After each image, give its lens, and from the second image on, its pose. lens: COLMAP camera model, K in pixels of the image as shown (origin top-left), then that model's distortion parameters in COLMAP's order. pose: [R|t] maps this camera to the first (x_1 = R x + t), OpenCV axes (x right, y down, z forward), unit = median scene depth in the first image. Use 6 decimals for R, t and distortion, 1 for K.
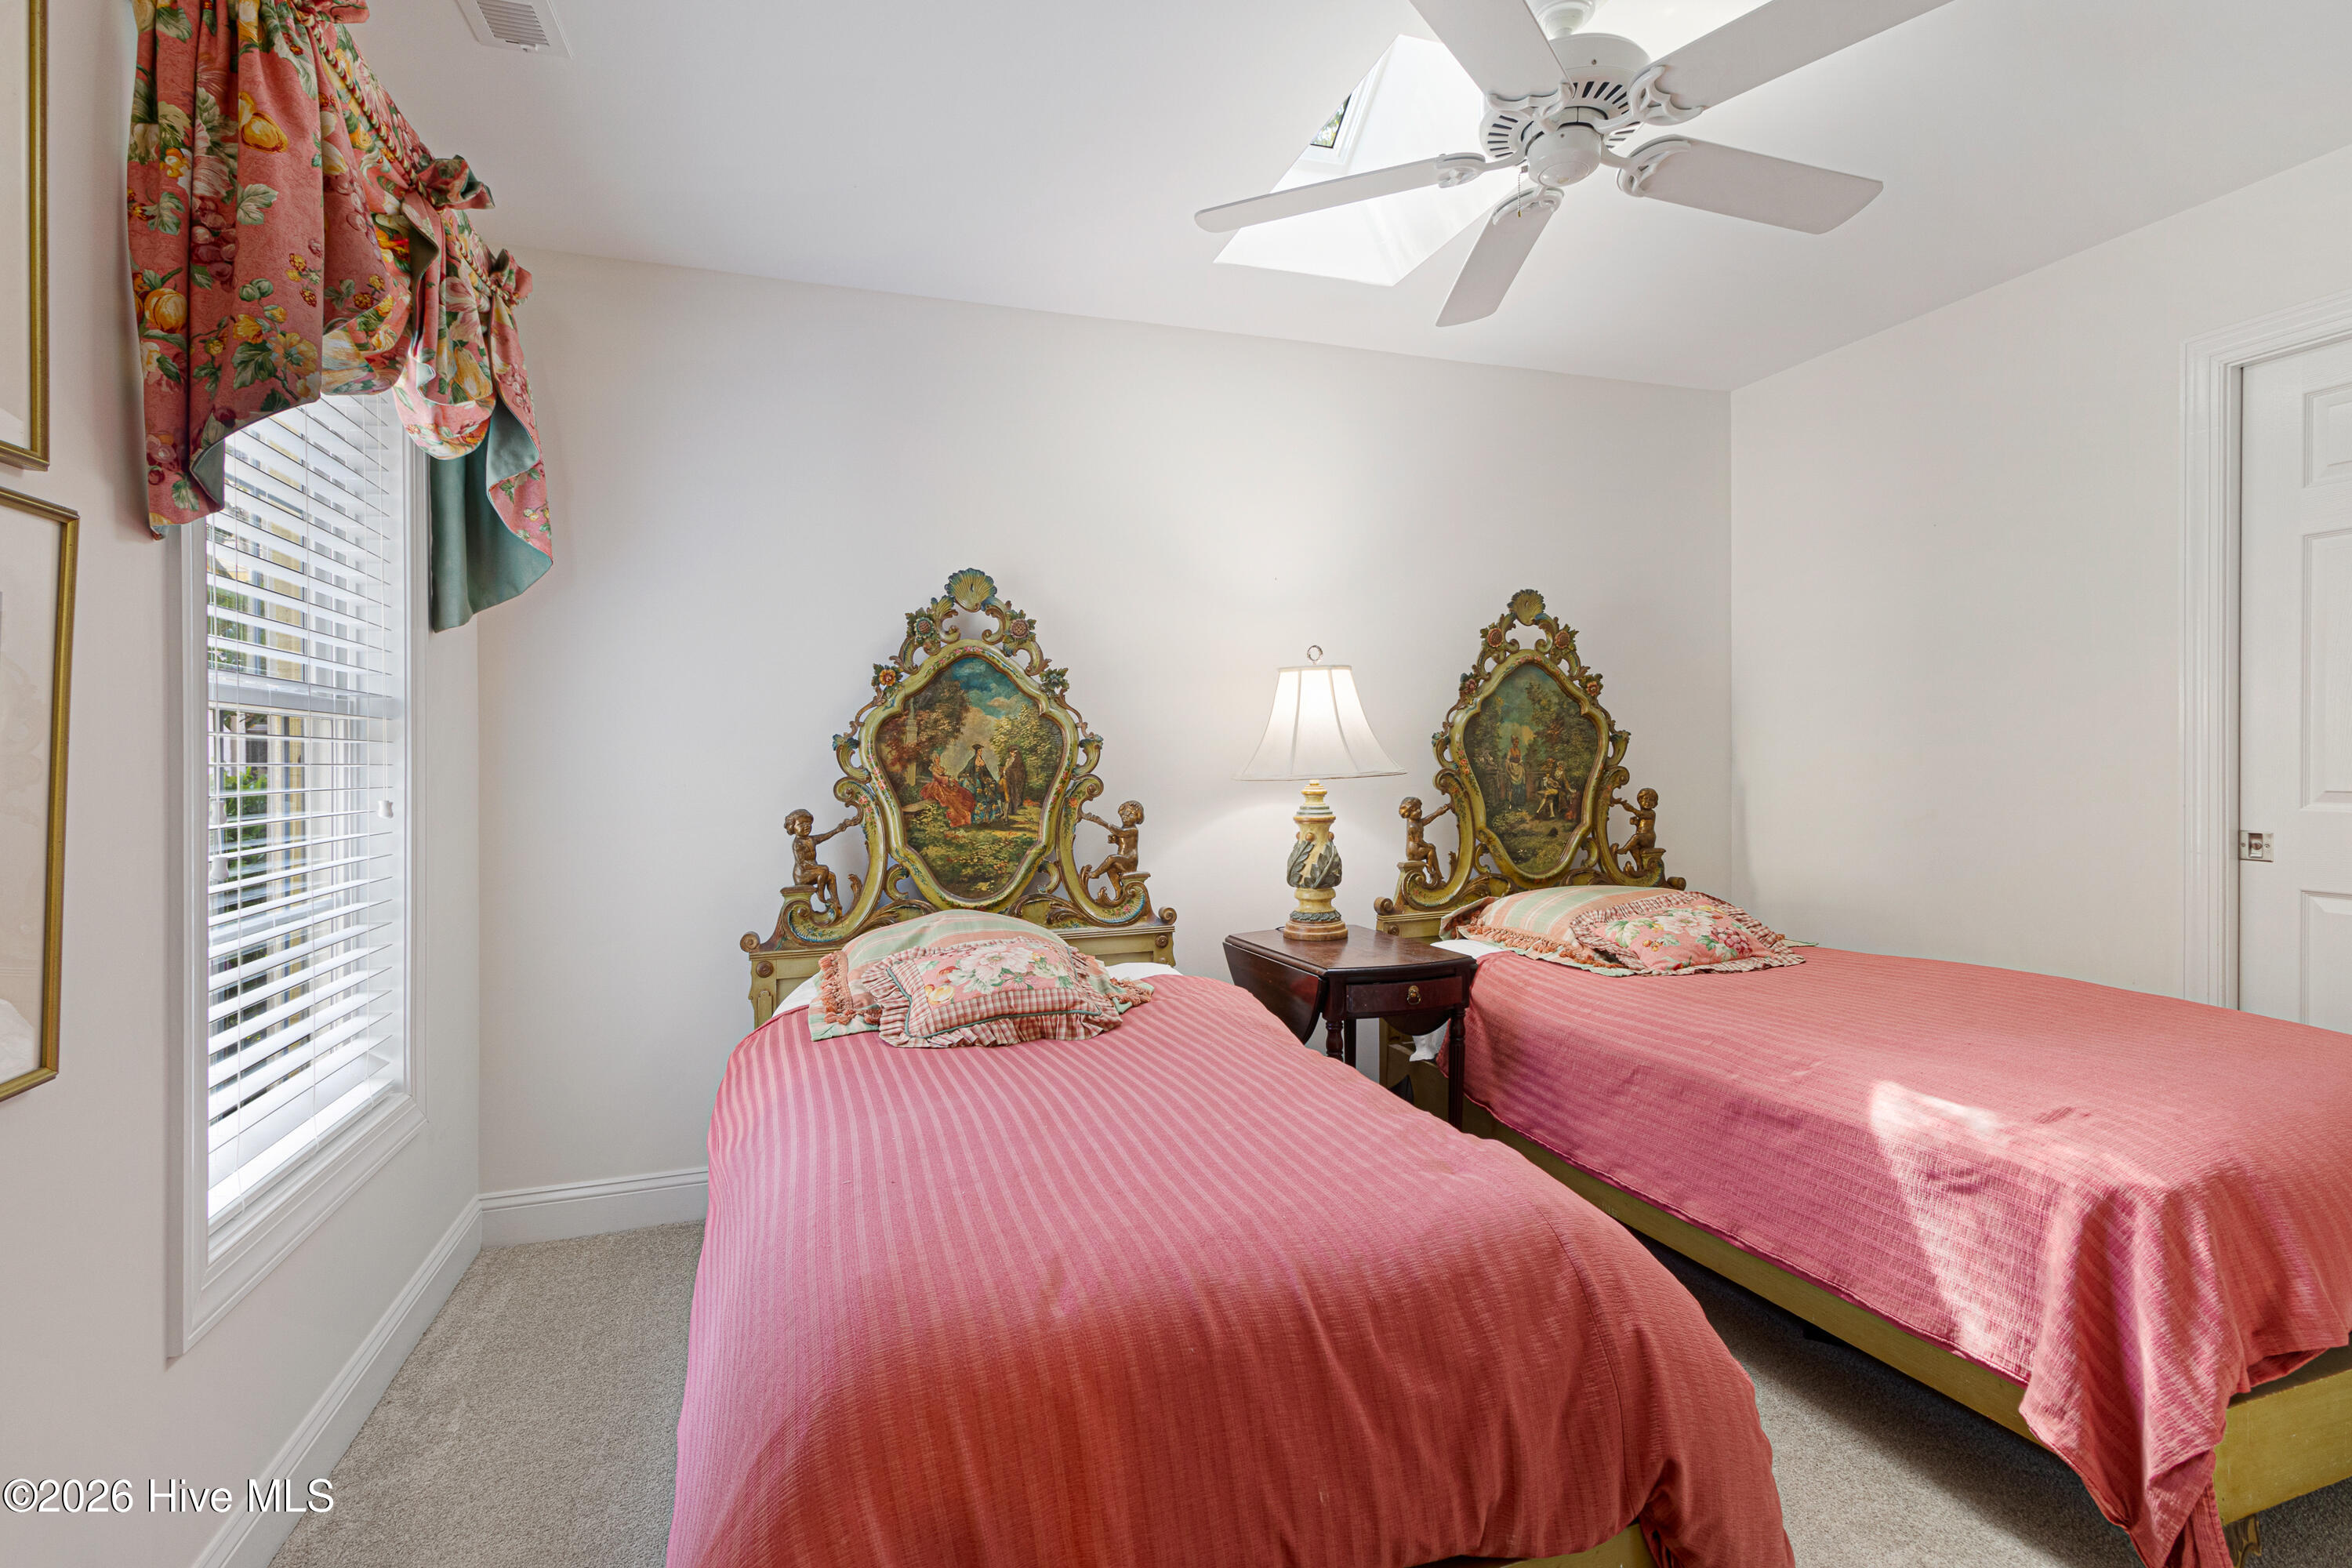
lens RADIAL K [[1090.1, 0, 1215.7], [0, 1090.1, 760.0], [0, 0, 1]] dist [-0.004797, -0.000019]
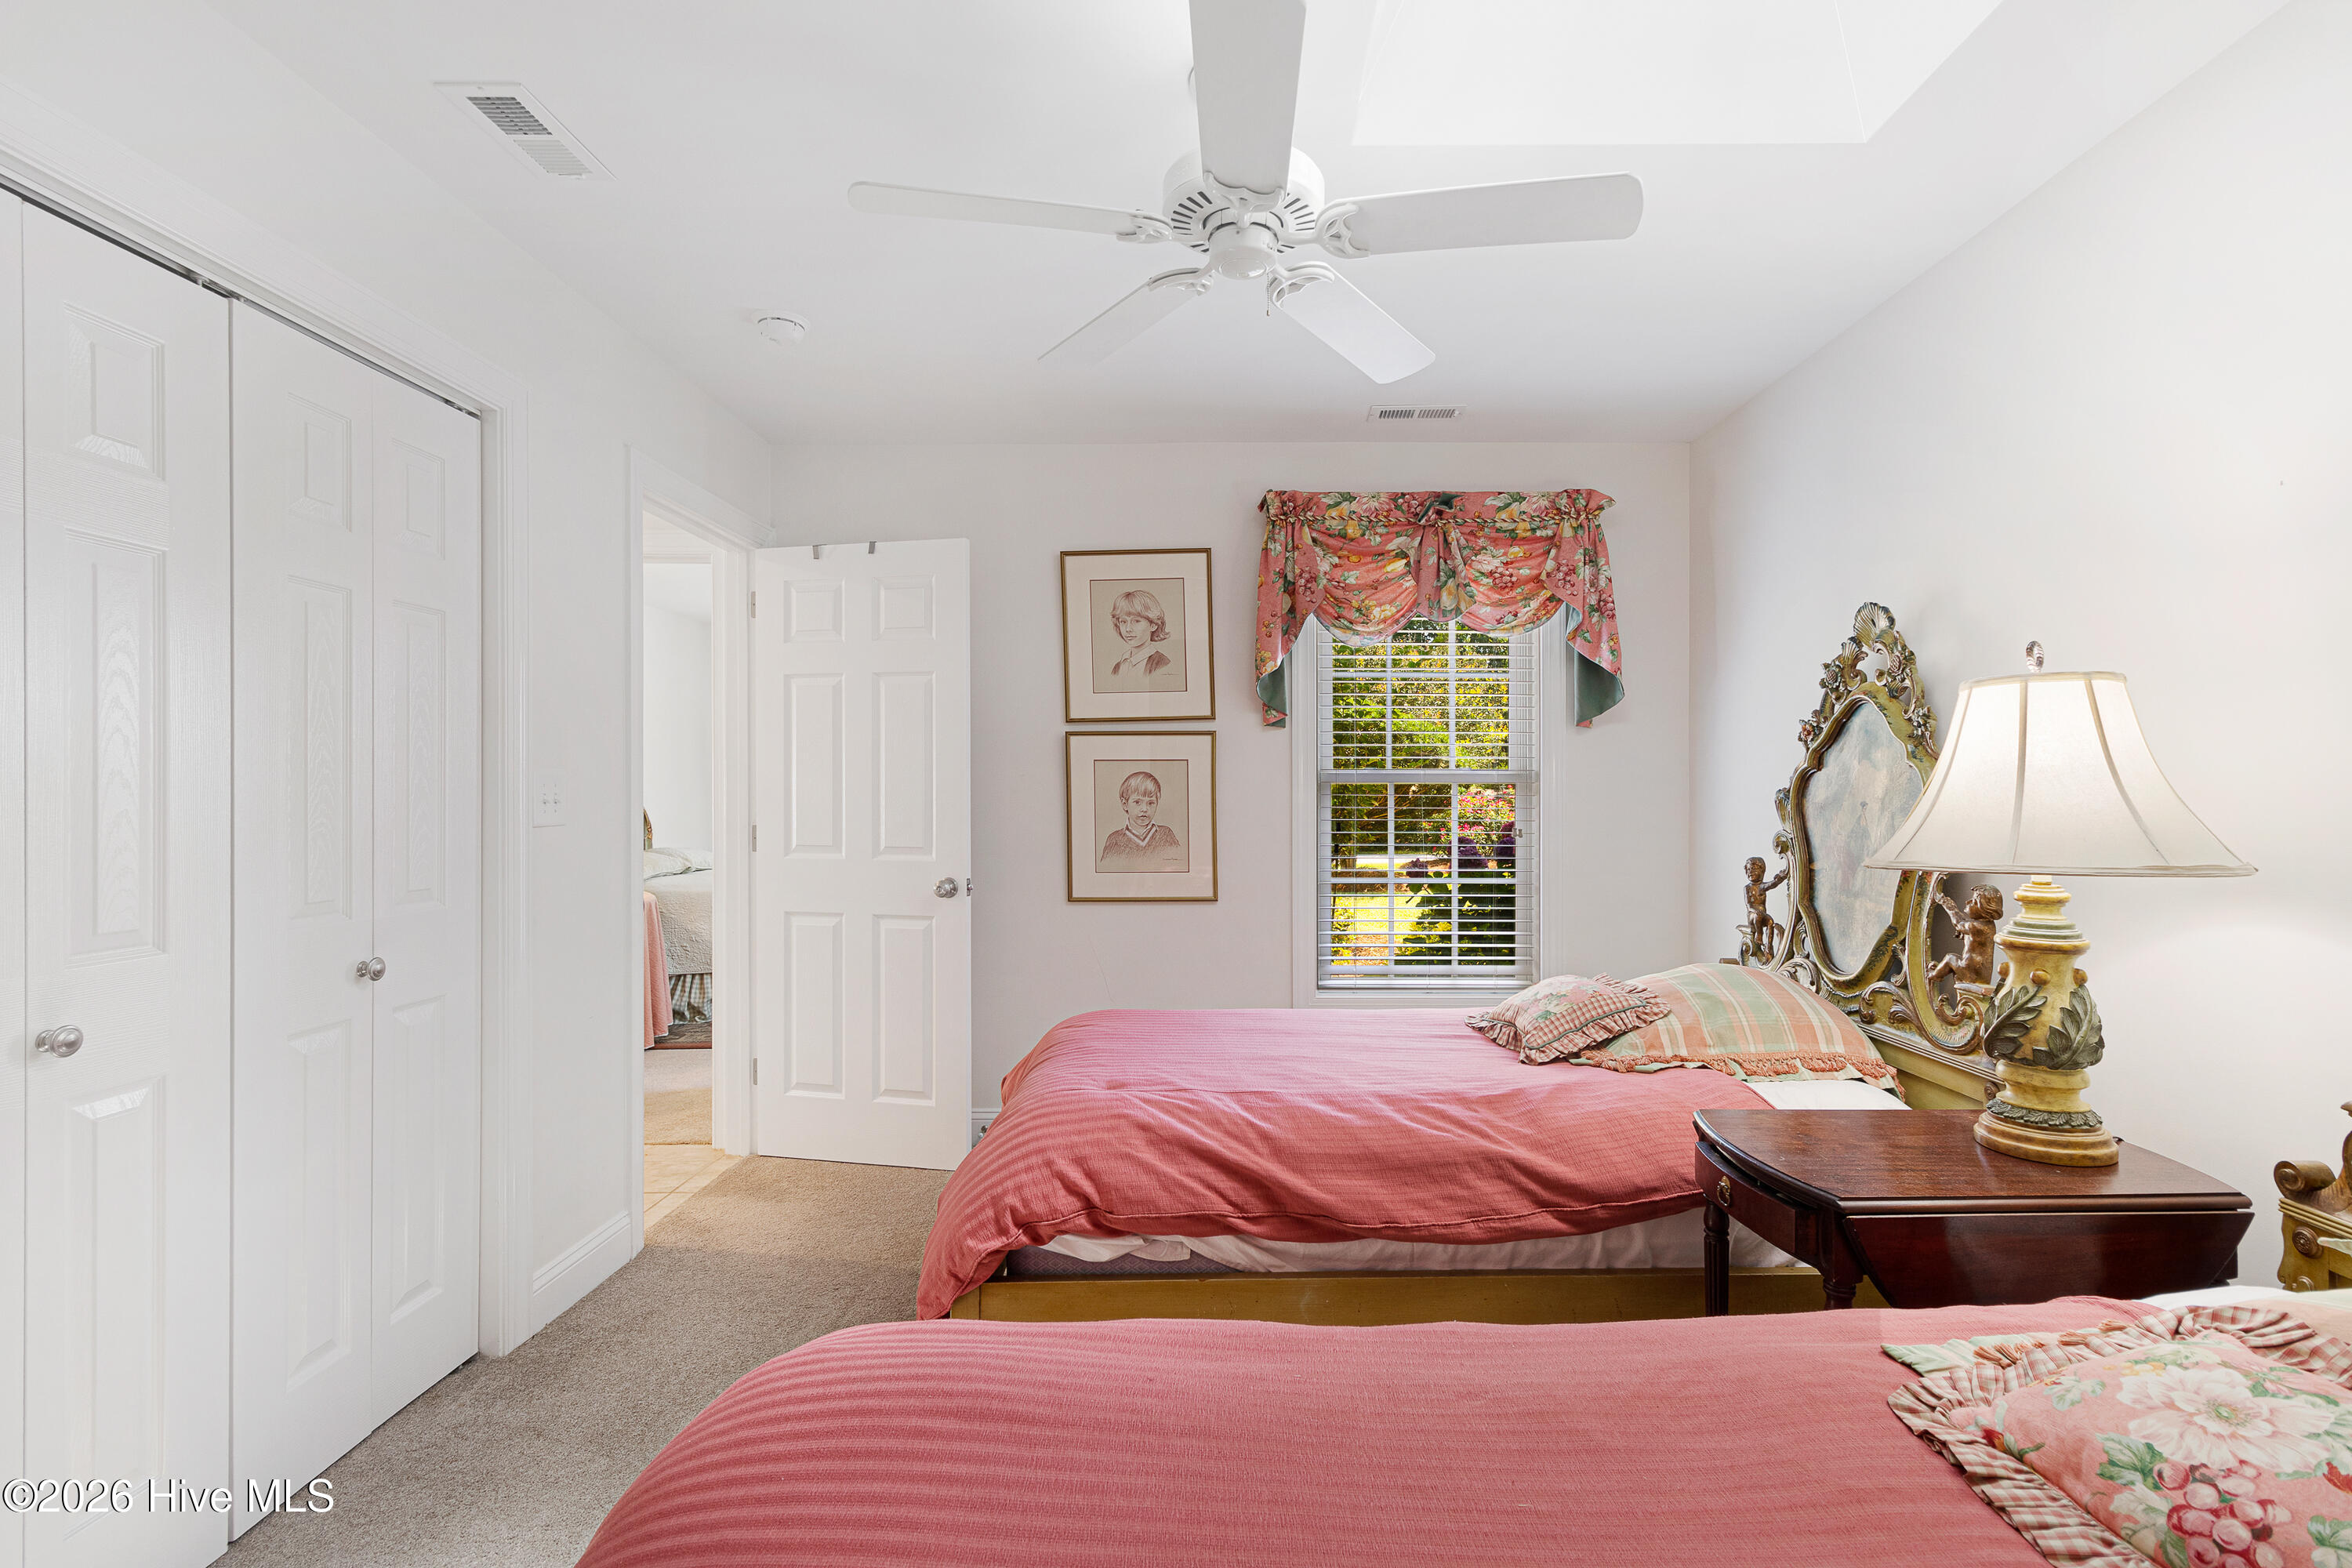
lens RADIAL K [[1090.1, 0, 1215.7], [0, 1090.1, 760.0], [0, 0, 1]] dist [-0.004797, -0.000019]
pose [[-0.321498, -0.012786, -0.946824, 0.831799], [-0.000276, 0.999910, -0.013410, -0.037743], [0.946910, -0.004050, -0.321473, 0.809097]]
